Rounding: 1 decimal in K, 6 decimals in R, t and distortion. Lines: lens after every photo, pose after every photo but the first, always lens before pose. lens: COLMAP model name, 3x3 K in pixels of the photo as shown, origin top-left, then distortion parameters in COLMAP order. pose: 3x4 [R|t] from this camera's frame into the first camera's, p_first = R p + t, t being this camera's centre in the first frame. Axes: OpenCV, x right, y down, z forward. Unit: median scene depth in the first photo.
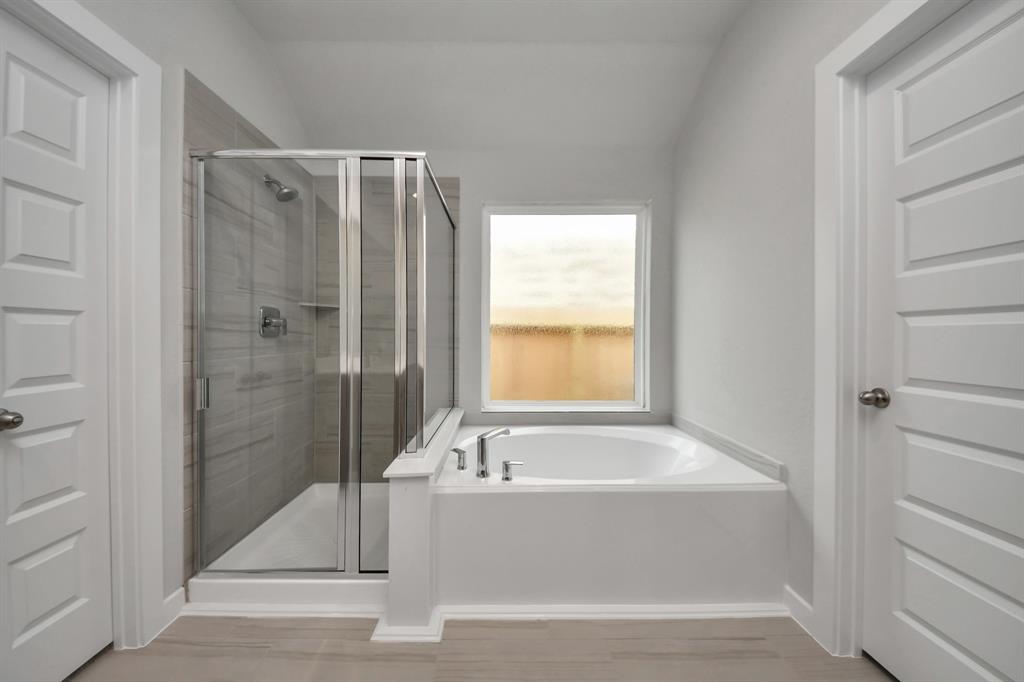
lens RADIAL K [[364.9, 0, 512.2], [0, 364.9, 336.4], [0, 0, 1]] dist [0.002769, -0.002846]
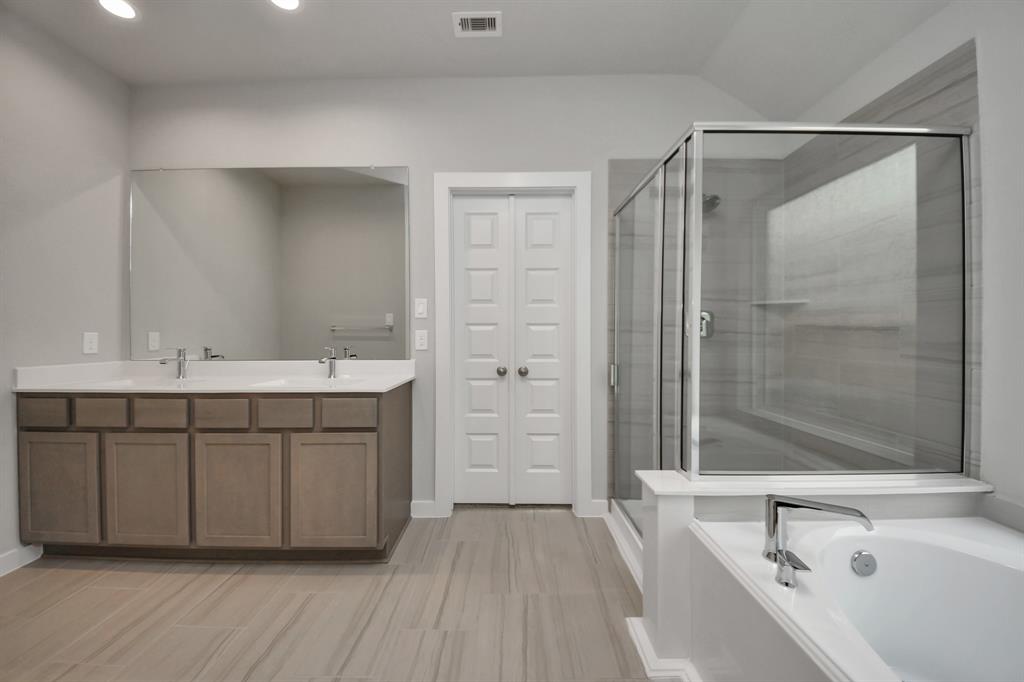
lens RADIAL K [[364.9, 0, 512.0], [0, 364.9, 334.4], [0, 0, 1]] dist [0.002769, -0.002846]
pose [[0.017680, 0.005422, -0.999829, 0.612722], [-0.006220, 0.999967, 0.005313, -0.012942], [0.999824, 0.006125, 0.017713, 0.570069]]
